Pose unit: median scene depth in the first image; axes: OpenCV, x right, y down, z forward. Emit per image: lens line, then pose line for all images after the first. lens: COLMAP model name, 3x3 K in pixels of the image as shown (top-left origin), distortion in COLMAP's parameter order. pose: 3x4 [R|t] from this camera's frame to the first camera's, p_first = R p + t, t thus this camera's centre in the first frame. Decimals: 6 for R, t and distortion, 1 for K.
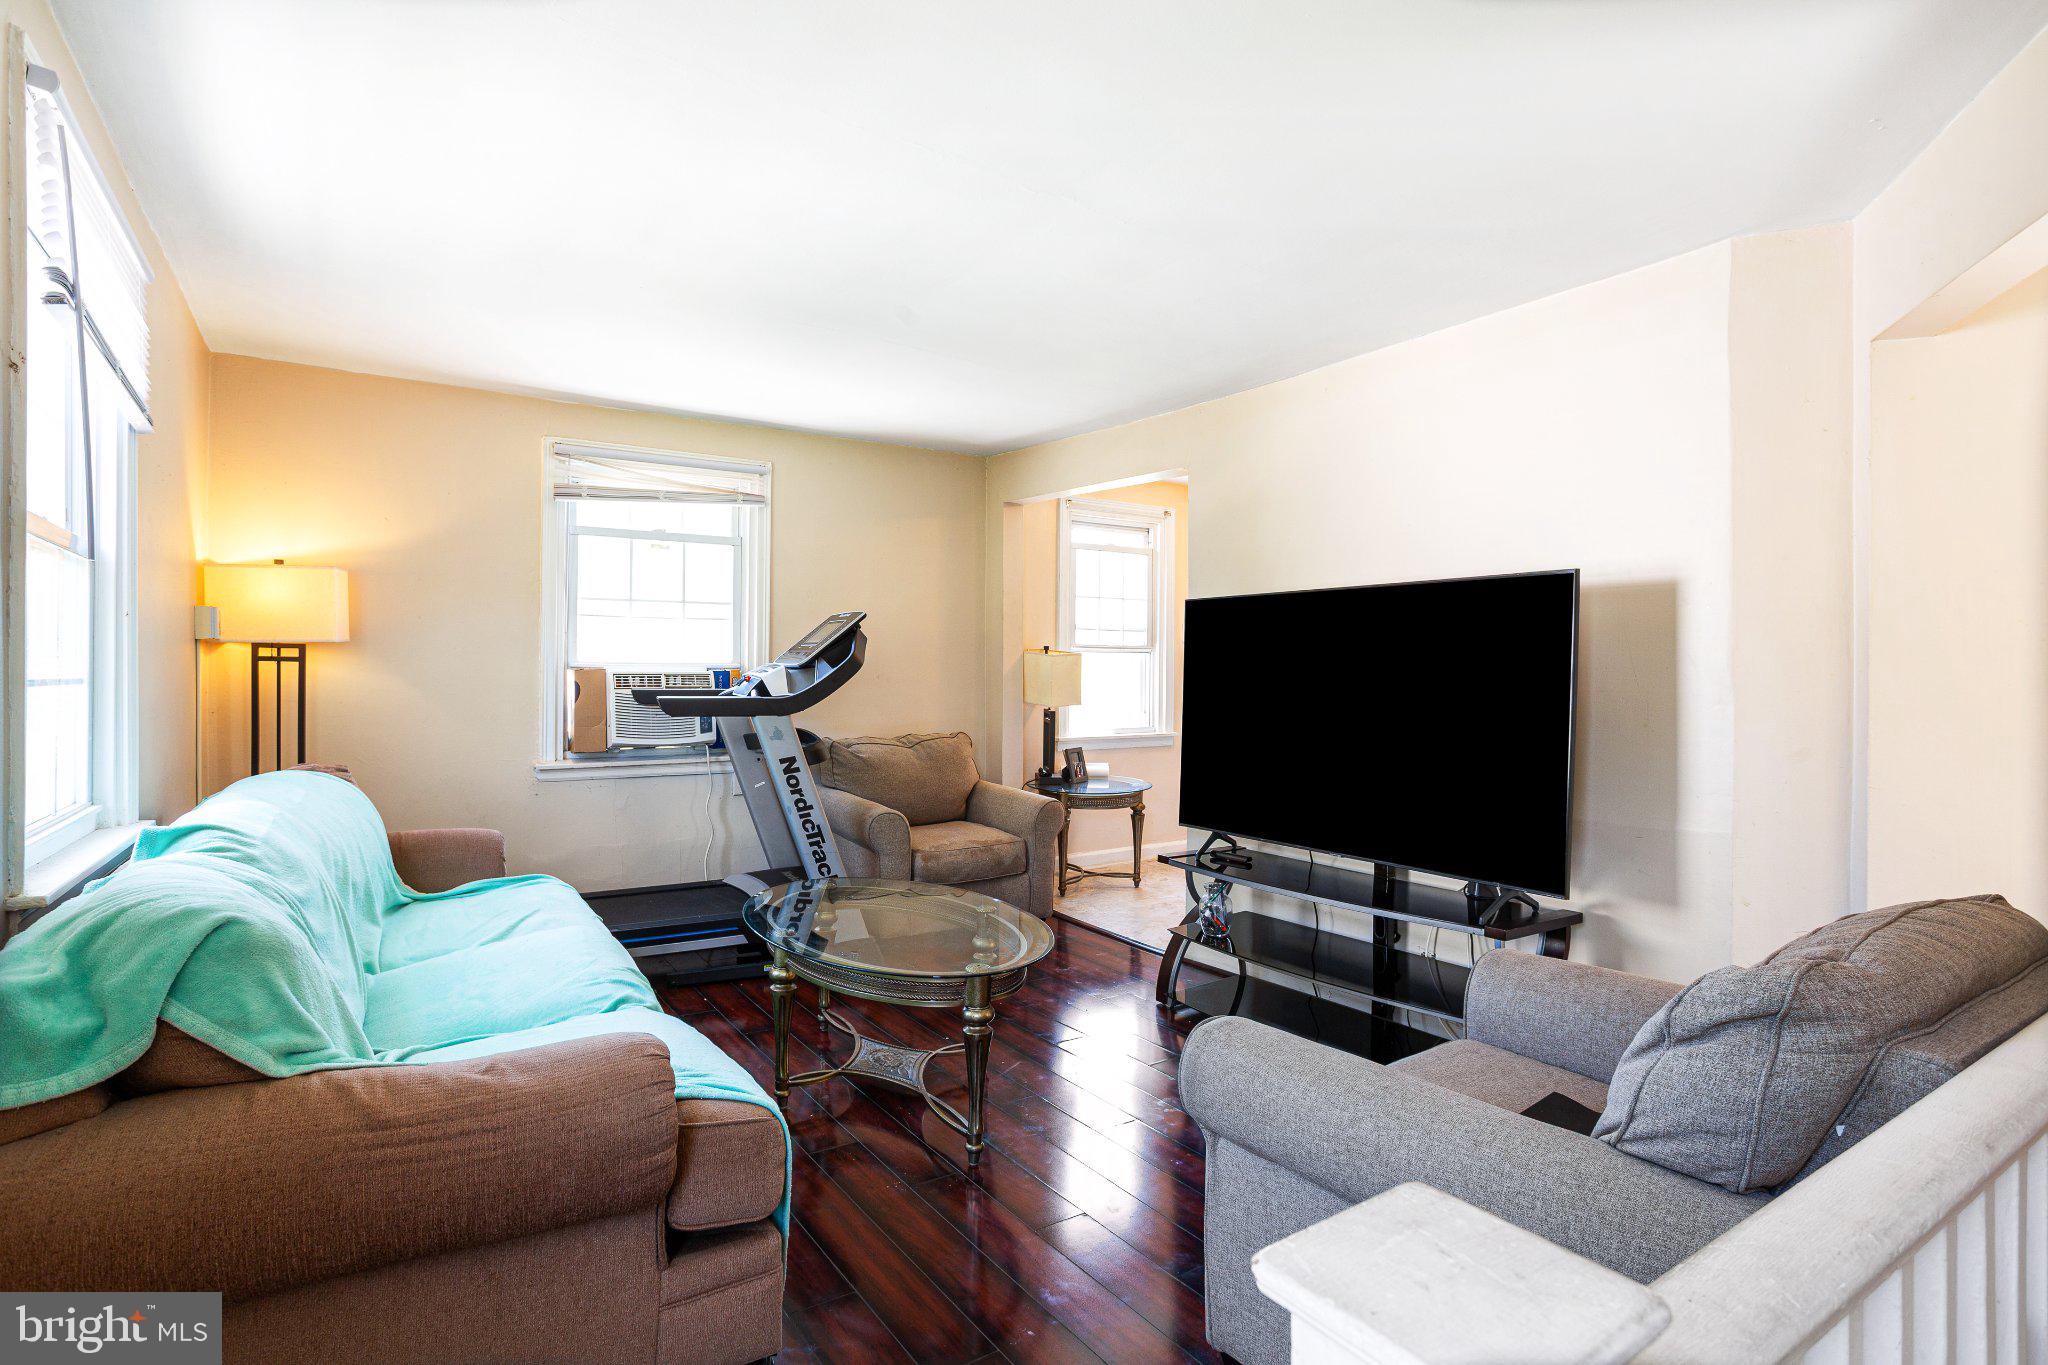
lens RADIAL K [[1028.6, 0, 1017.0], [0, 1028.6, 672.5], [0, 0, 1]] dist [-0.019311, 0.005554]
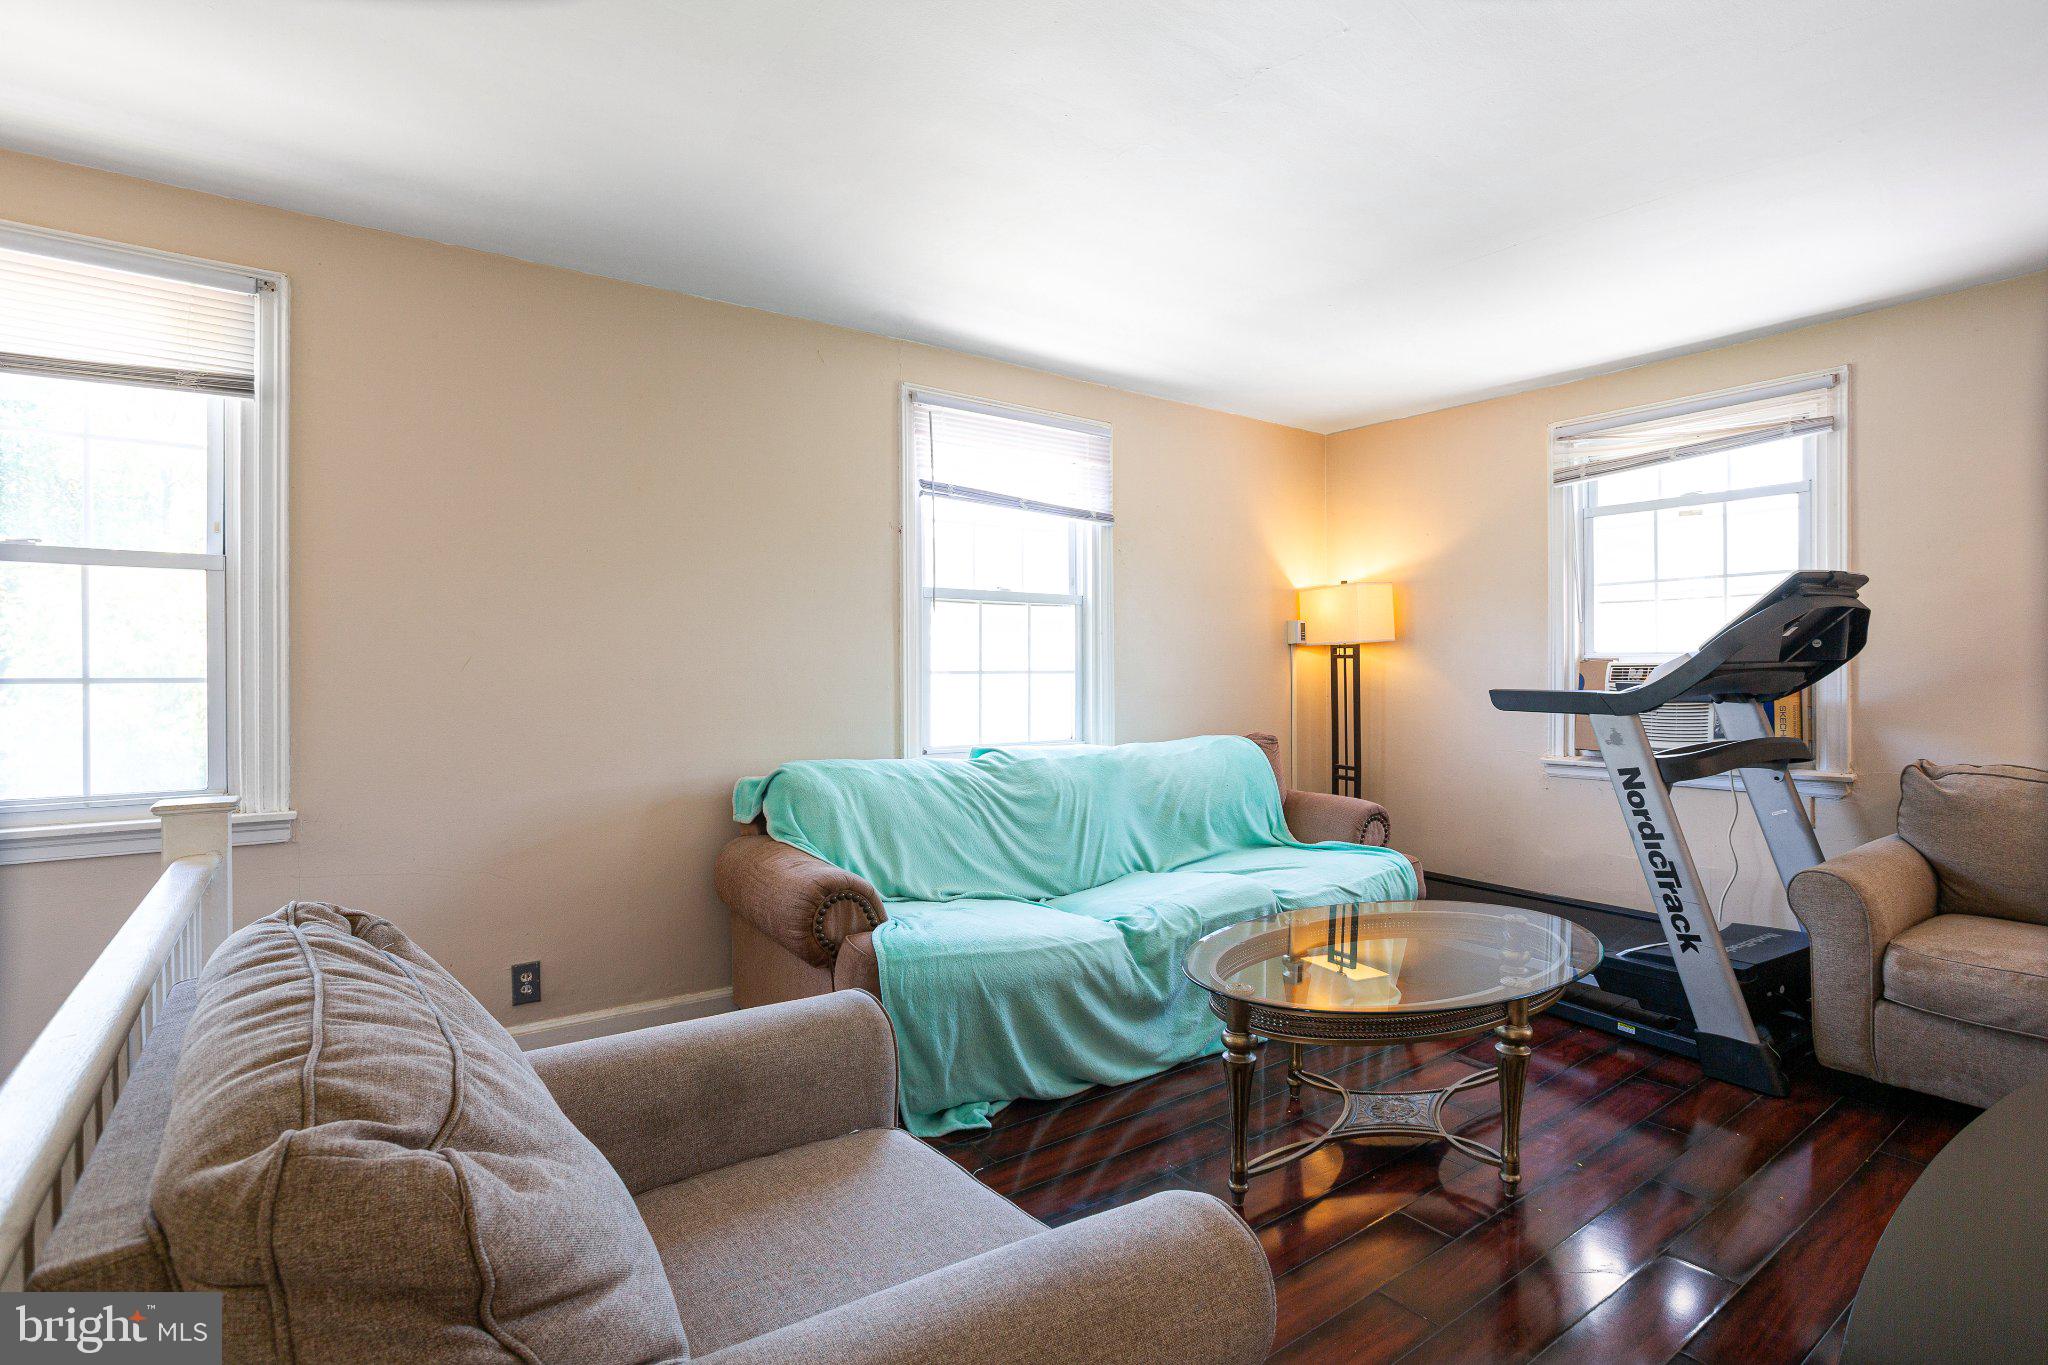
lens RADIAL K [[1028.6, 0, 1015.1], [0, 1028.6, 680.0], [0, 0, 1]] dist [-0.019311, 0.005554]
pose [[0.042244, 0.002829, -0.999103, 0.540261], [0.001901, 0.999994, 0.002911, 0.011524], [0.999106, -0.002022, 0.042238, 0.489345]]
